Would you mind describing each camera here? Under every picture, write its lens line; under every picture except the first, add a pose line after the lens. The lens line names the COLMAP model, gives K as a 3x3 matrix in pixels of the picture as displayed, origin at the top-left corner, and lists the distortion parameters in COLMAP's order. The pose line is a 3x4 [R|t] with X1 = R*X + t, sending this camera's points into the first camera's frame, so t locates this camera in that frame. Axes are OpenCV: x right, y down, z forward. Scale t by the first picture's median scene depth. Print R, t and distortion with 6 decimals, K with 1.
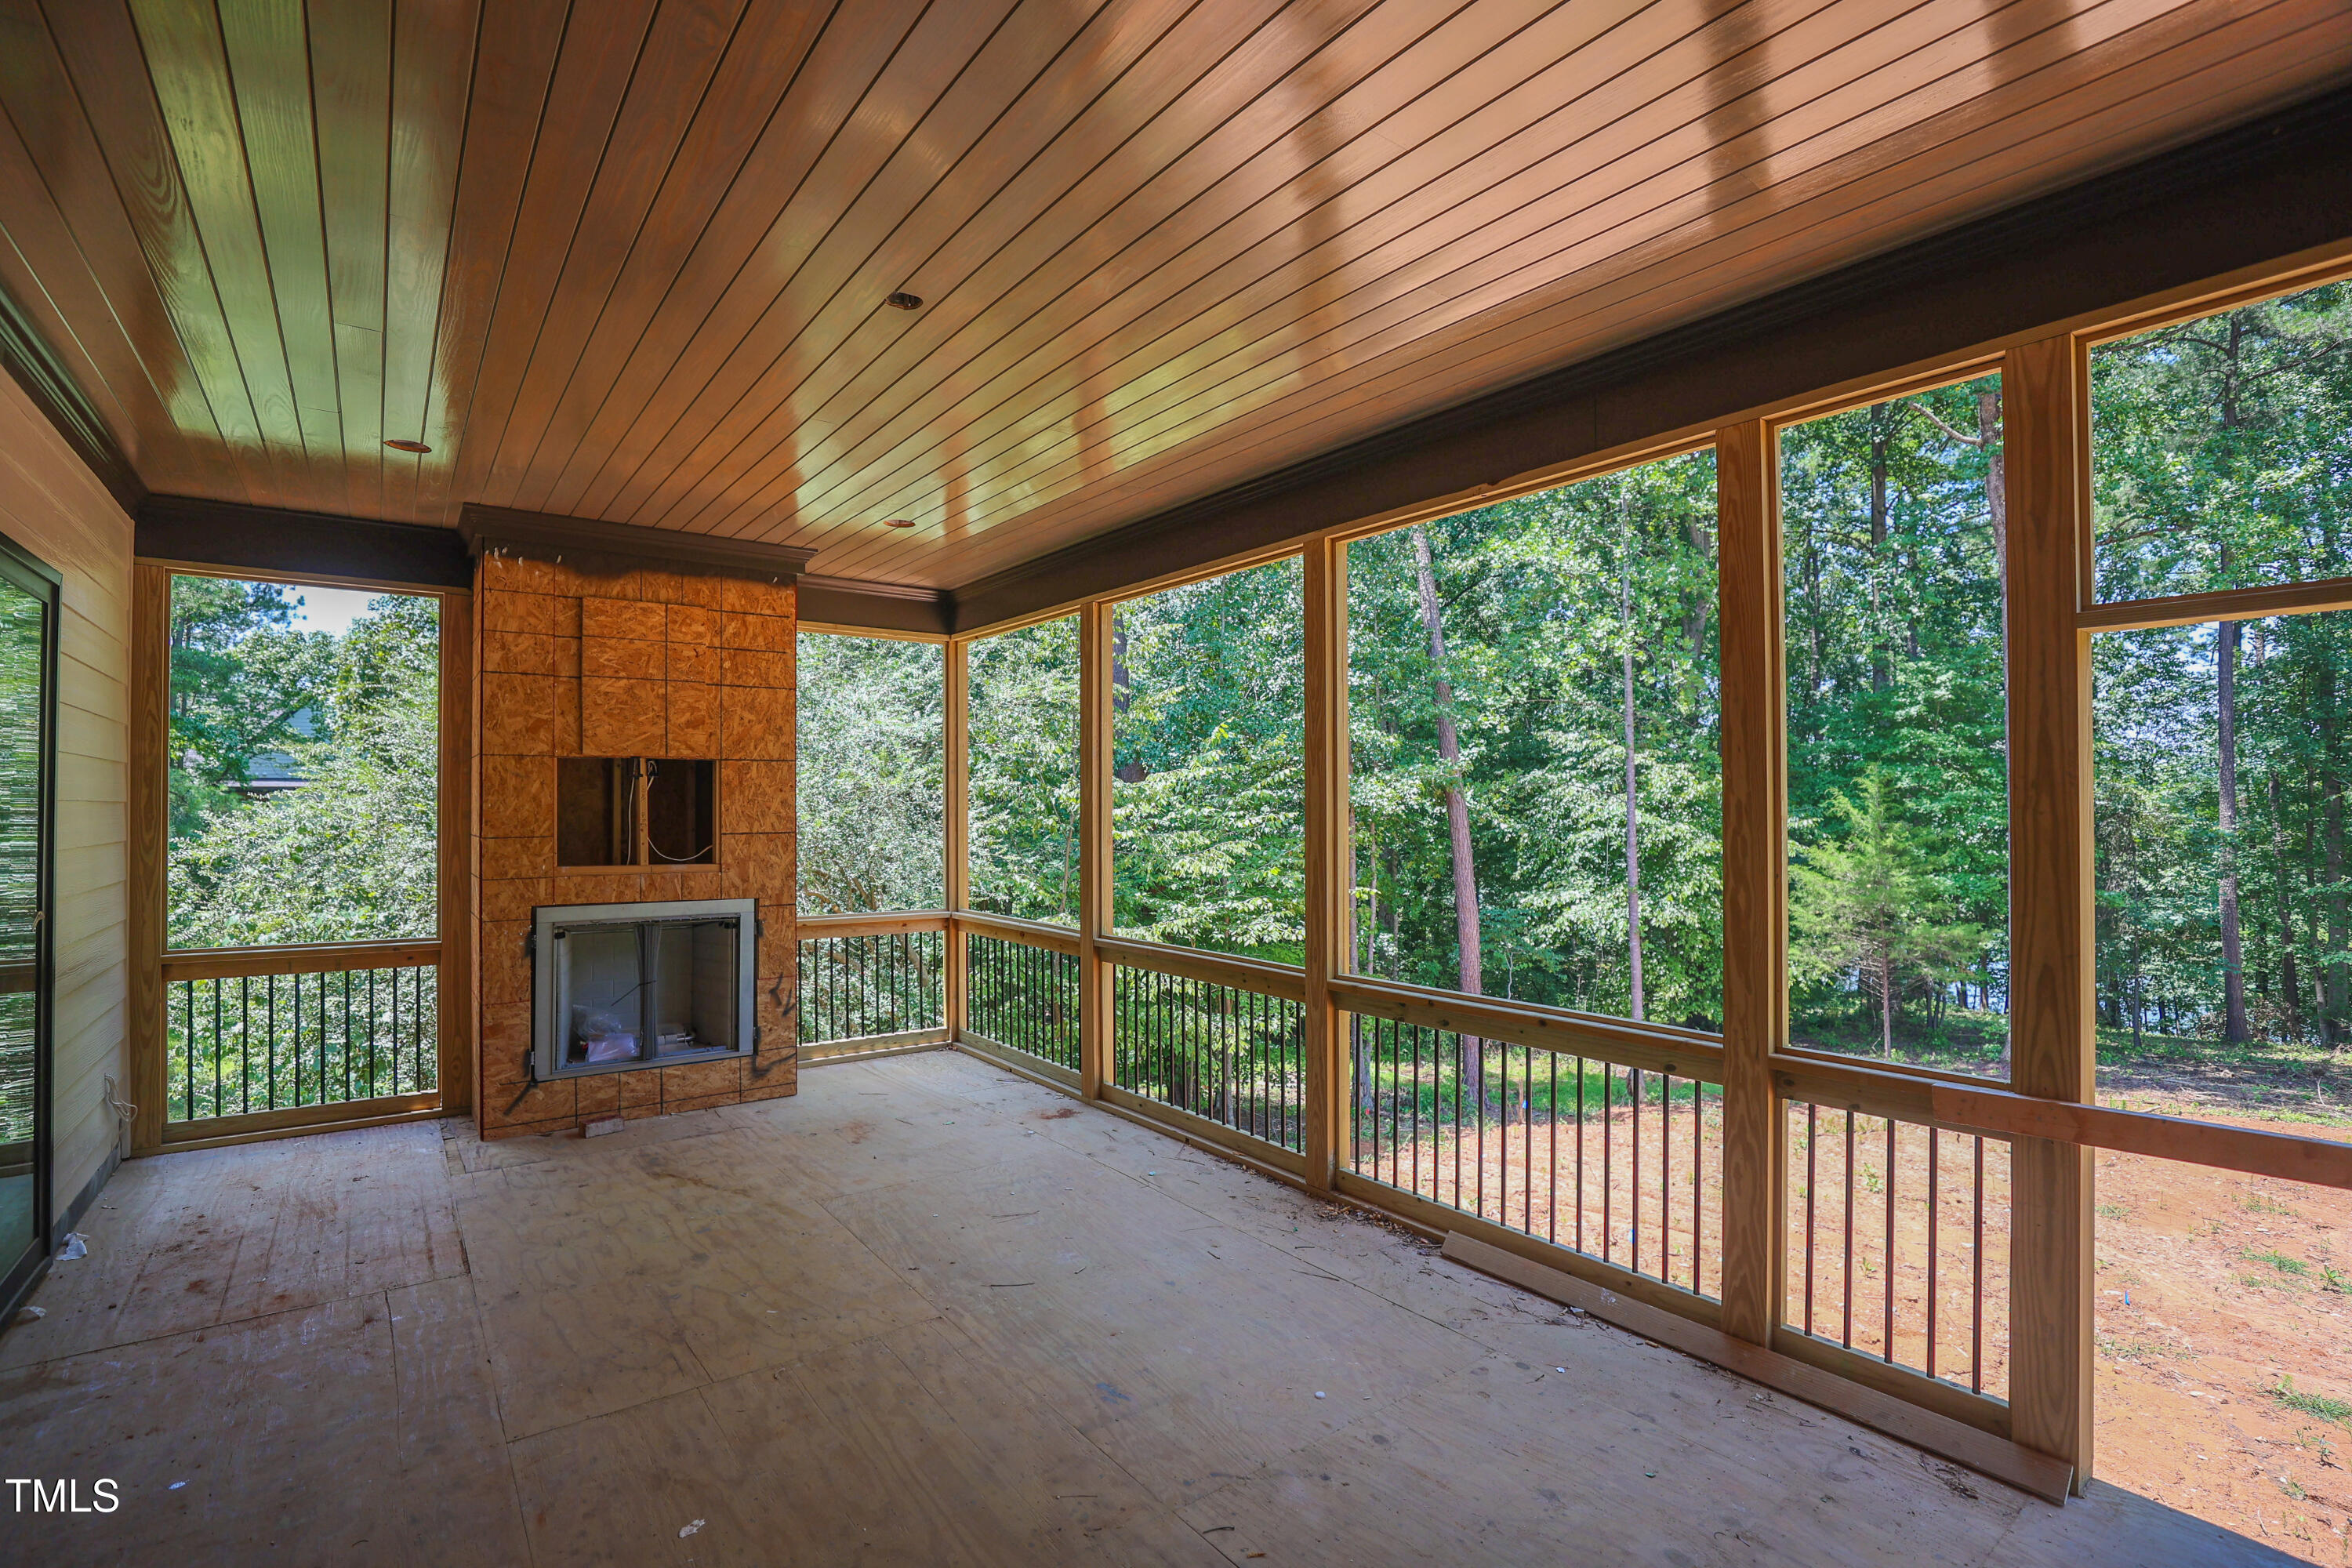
lens RADIAL K [[1074.5, 0, 1176.0], [0, 1074.5, 784.0], [0, 0, 1]] dist [-0.041502, 0.012330]
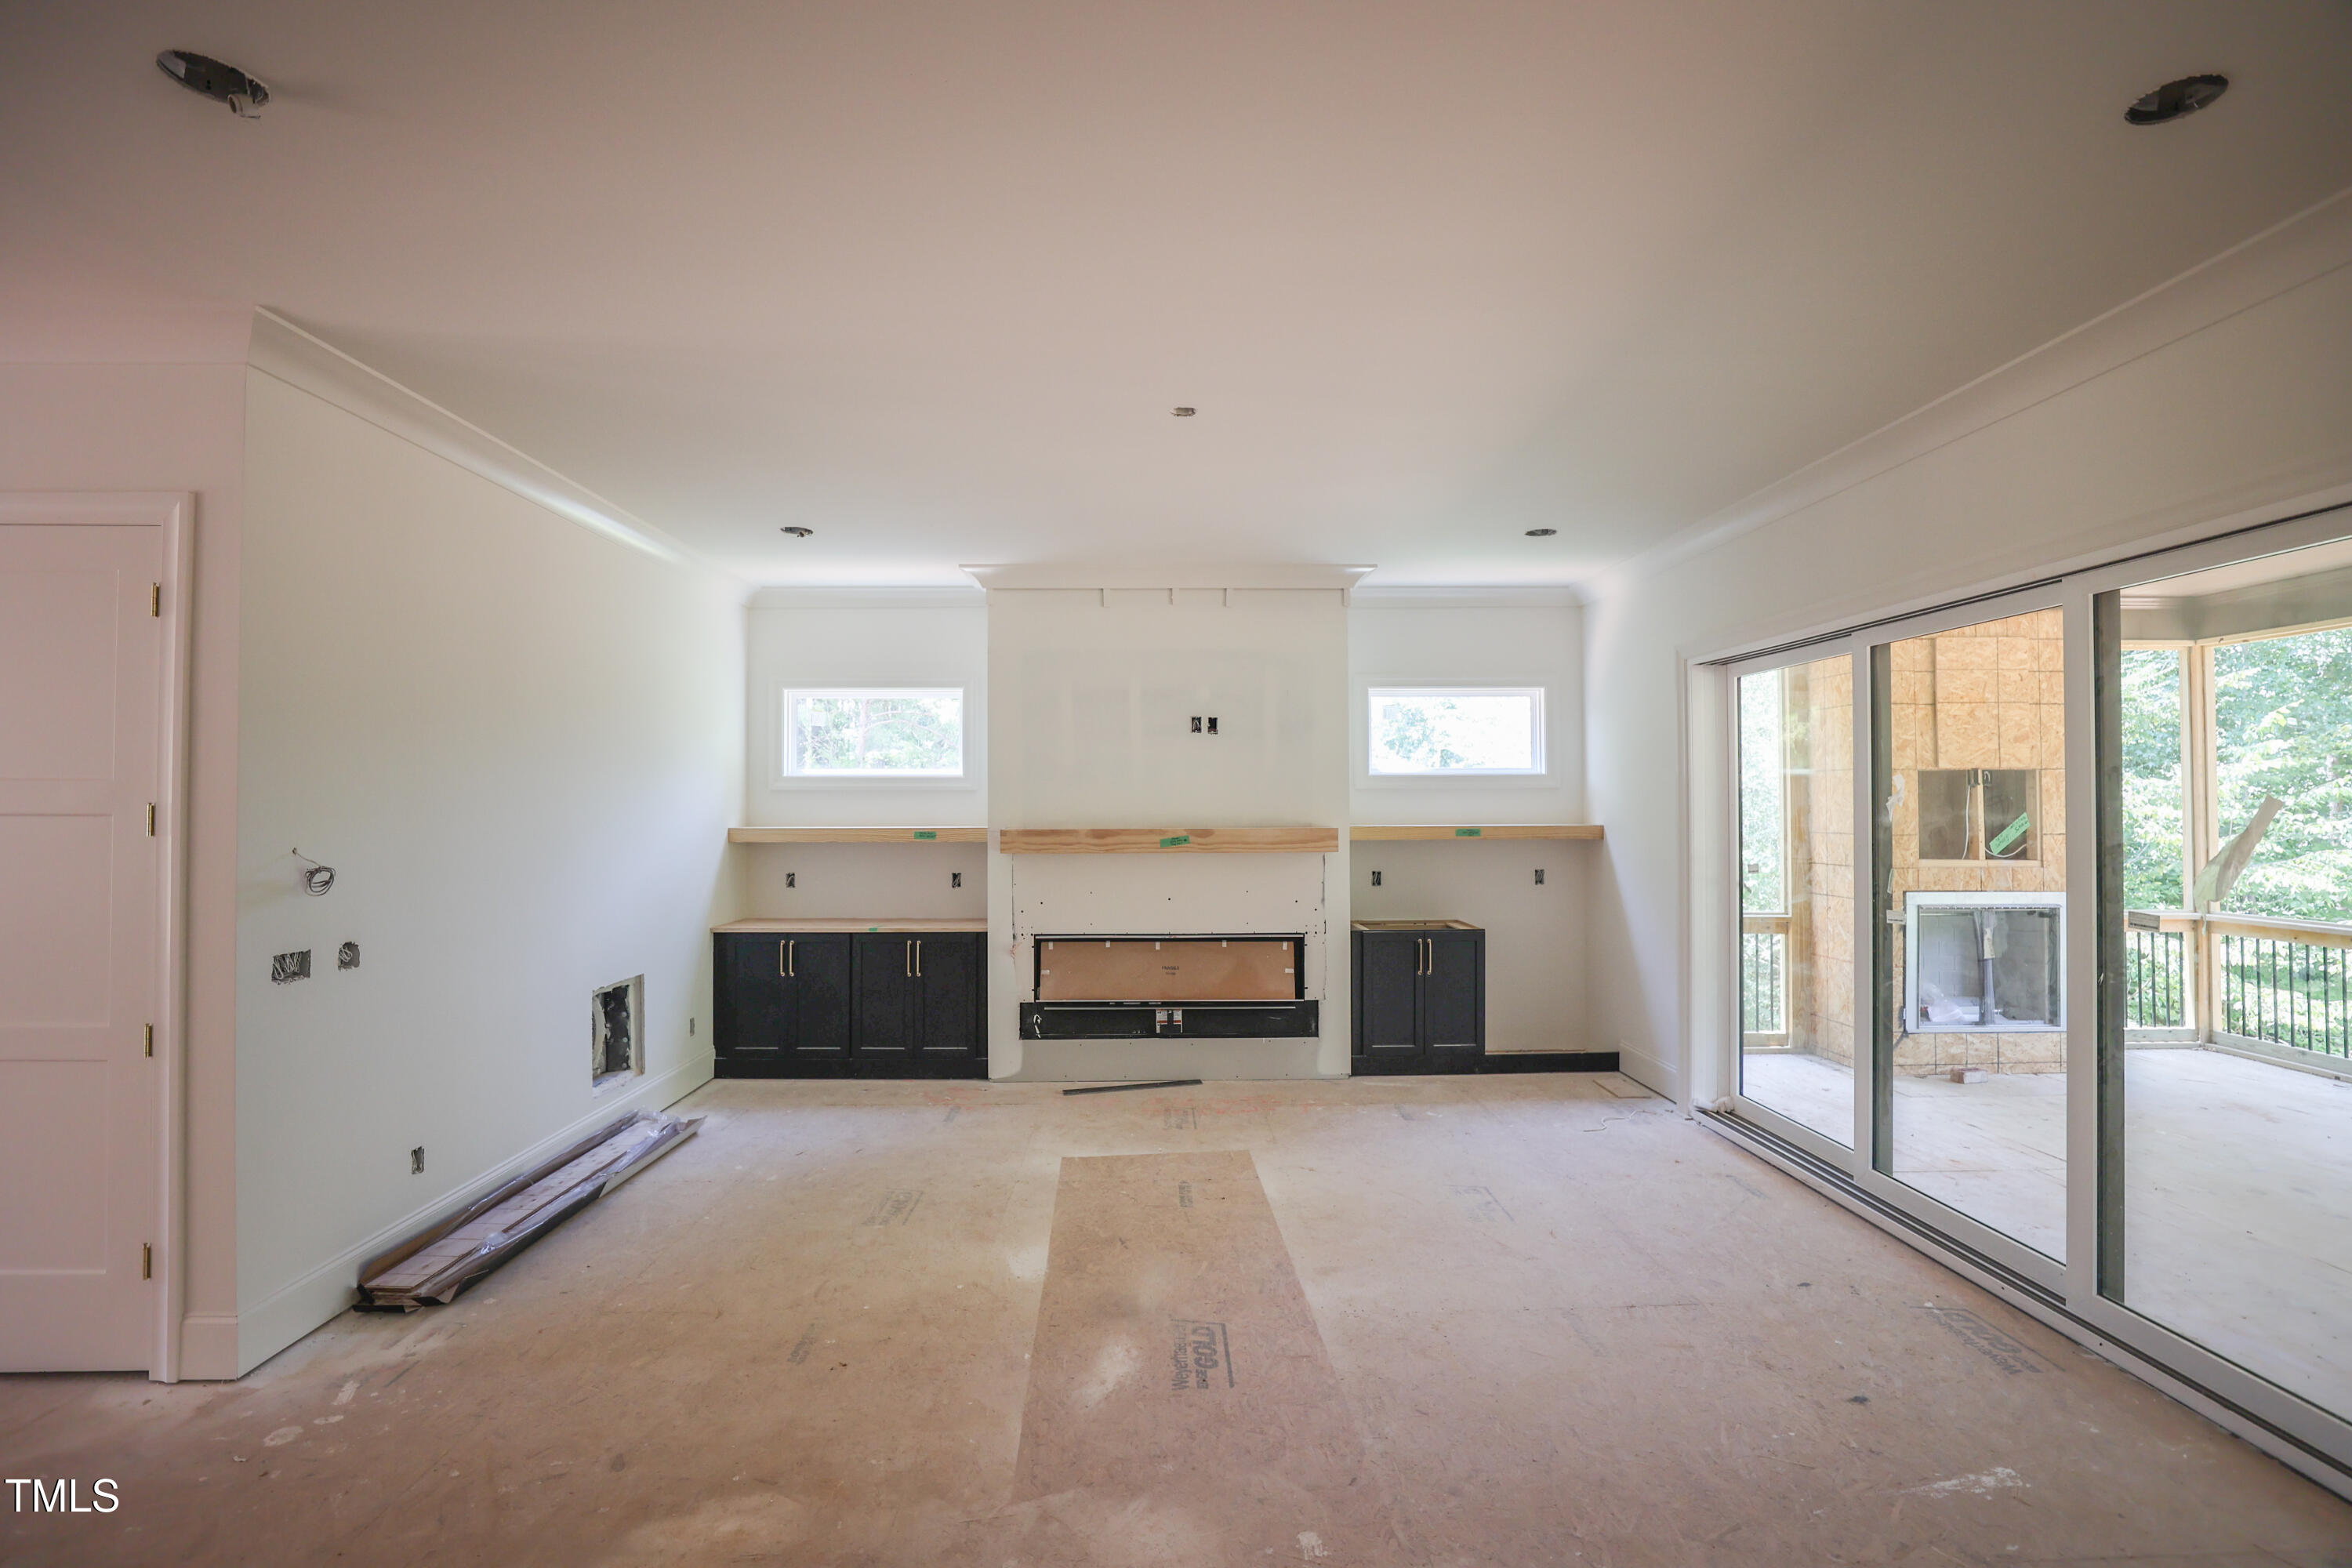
lens RADIAL K [[1074.5, 0, 1176.0], [0, 1074.5, 784.0], [0, 0, 1]] dist [-0.041502, 0.012330]
pose [[0.812985, -0.009827, -0.582202, -0.525130], [0.011304, 0.999936, -0.001092, -0.016236], [0.582175, -0.005693, 0.813043, -0.451684]]
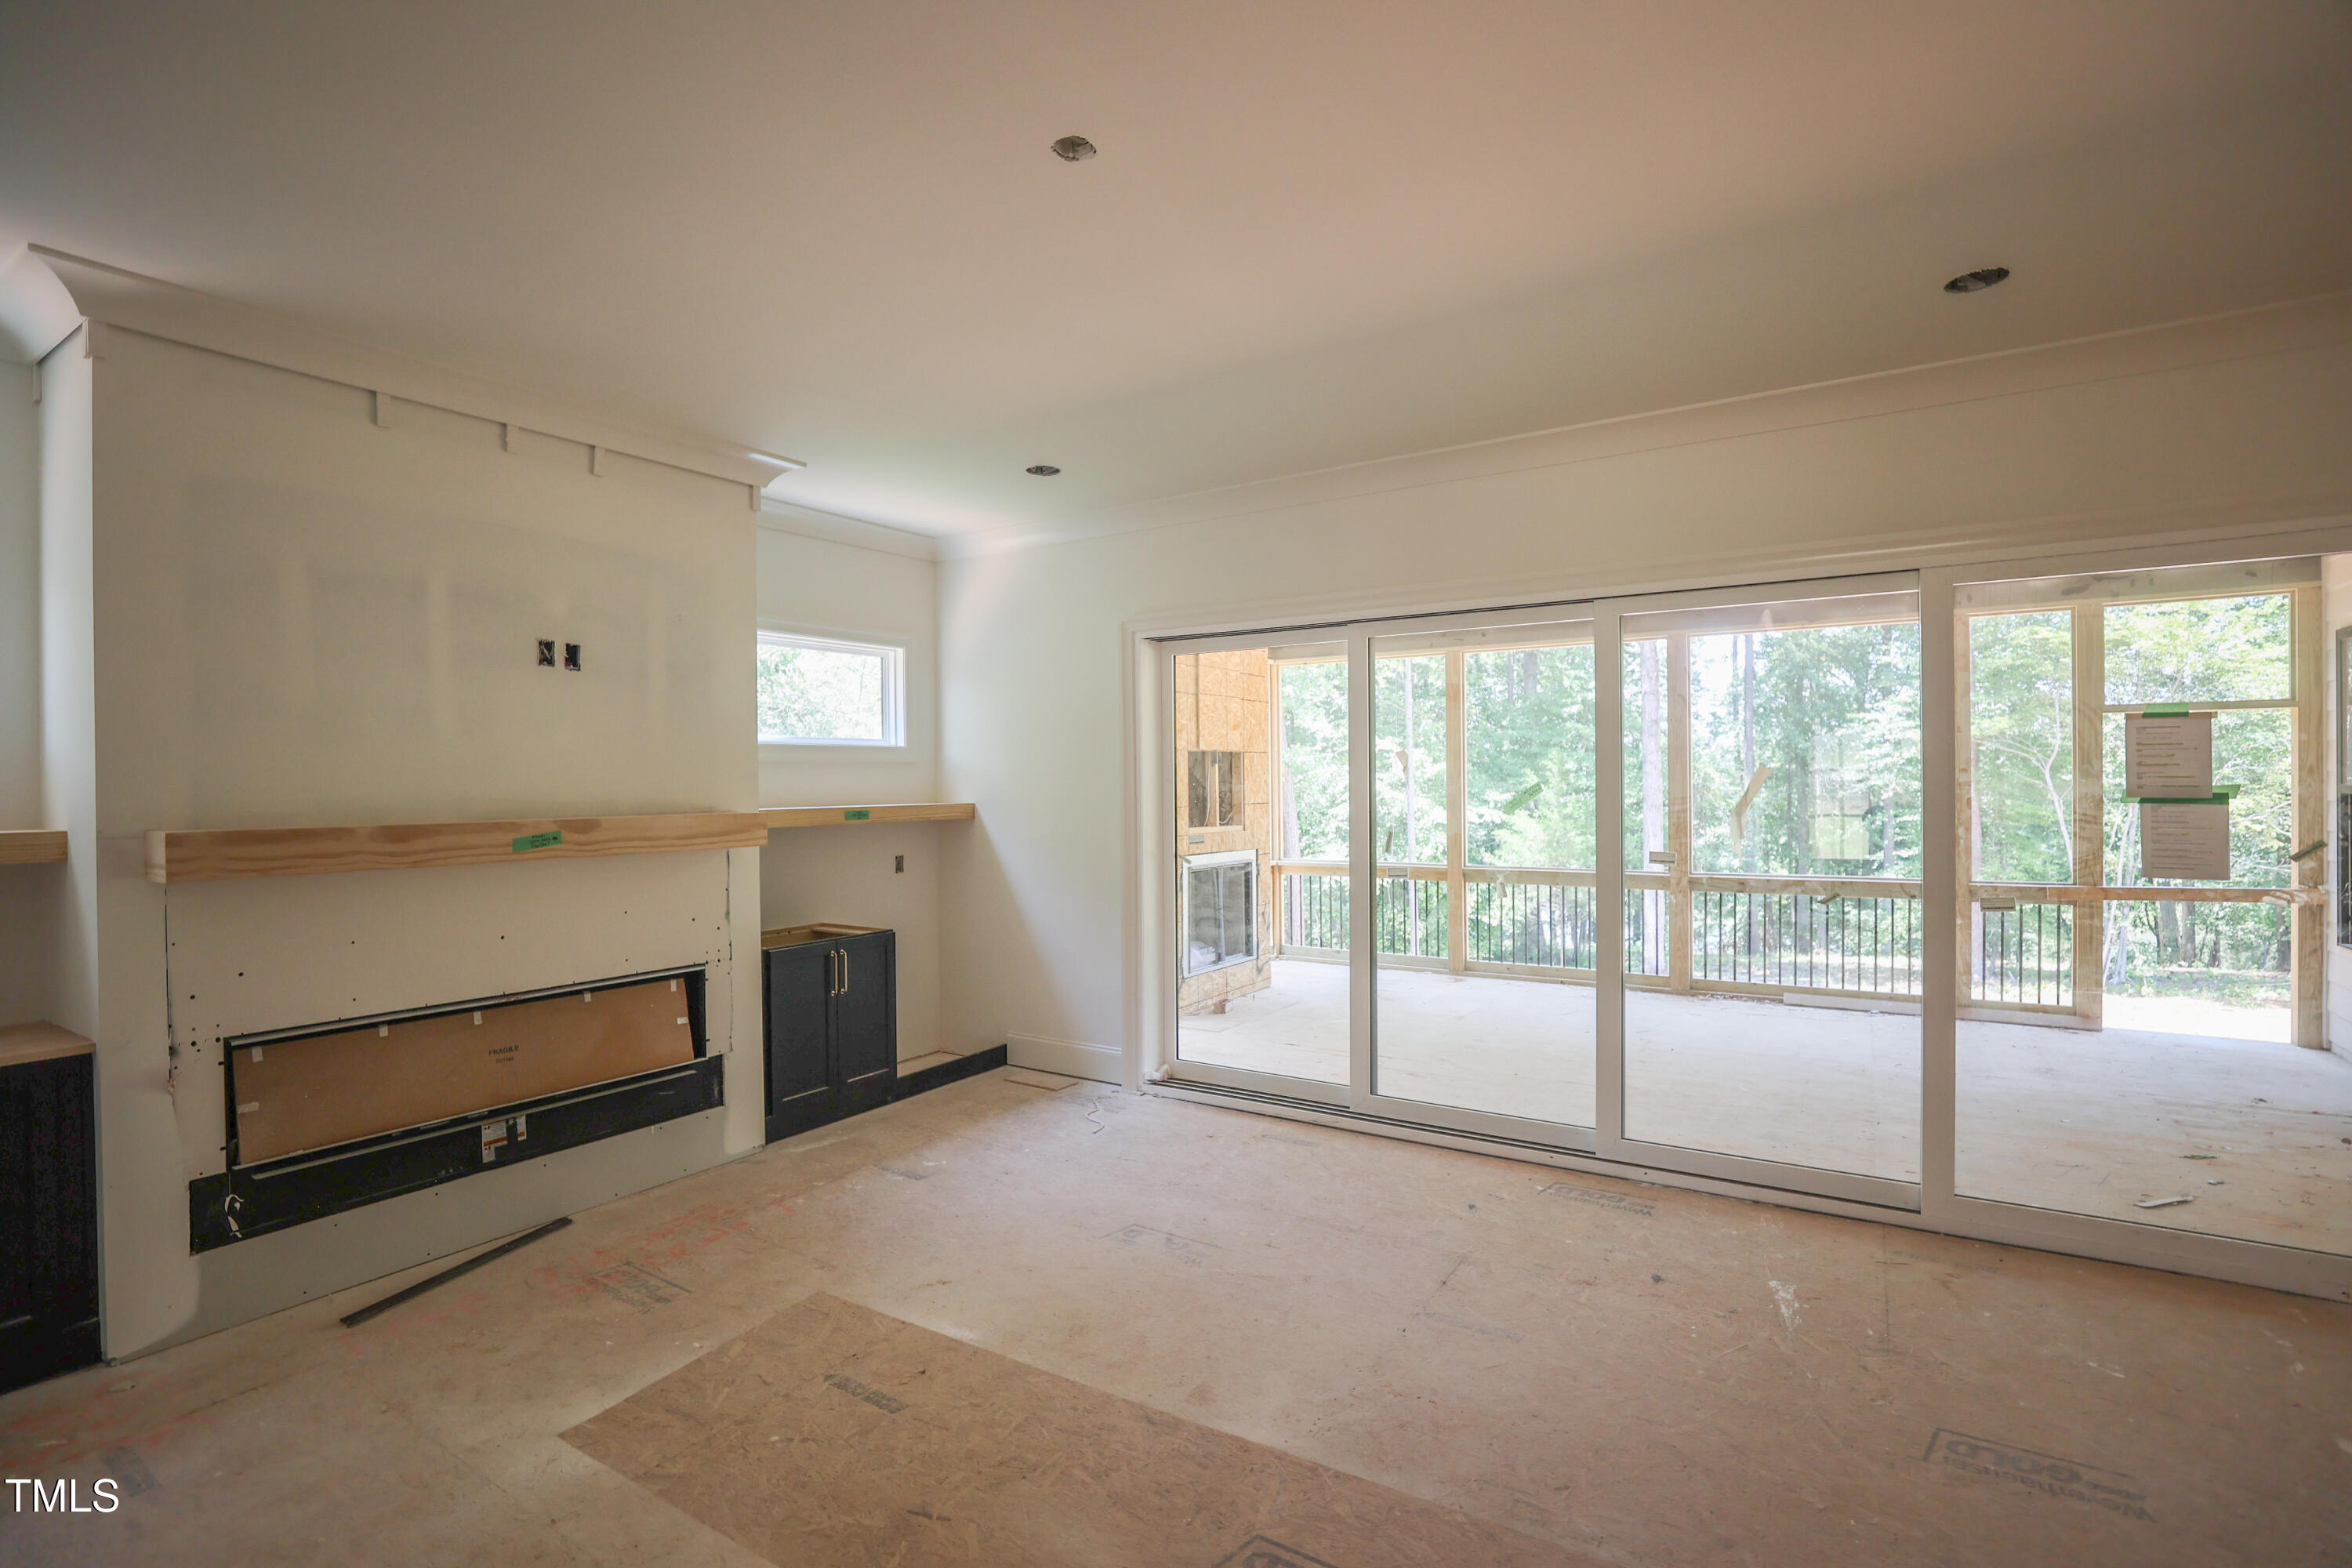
lens RADIAL K [[1074.5, 0, 1176.0], [0, 1074.5, 784.0], [0, 0, 1]] dist [-0.041502, 0.012330]
pose [[0.940876, -0.006195, 0.338696, -0.999370], [-0.000077, 0.999829, 0.018501, -0.007002], [-0.338752, -0.017434, 0.940714, -0.319124]]
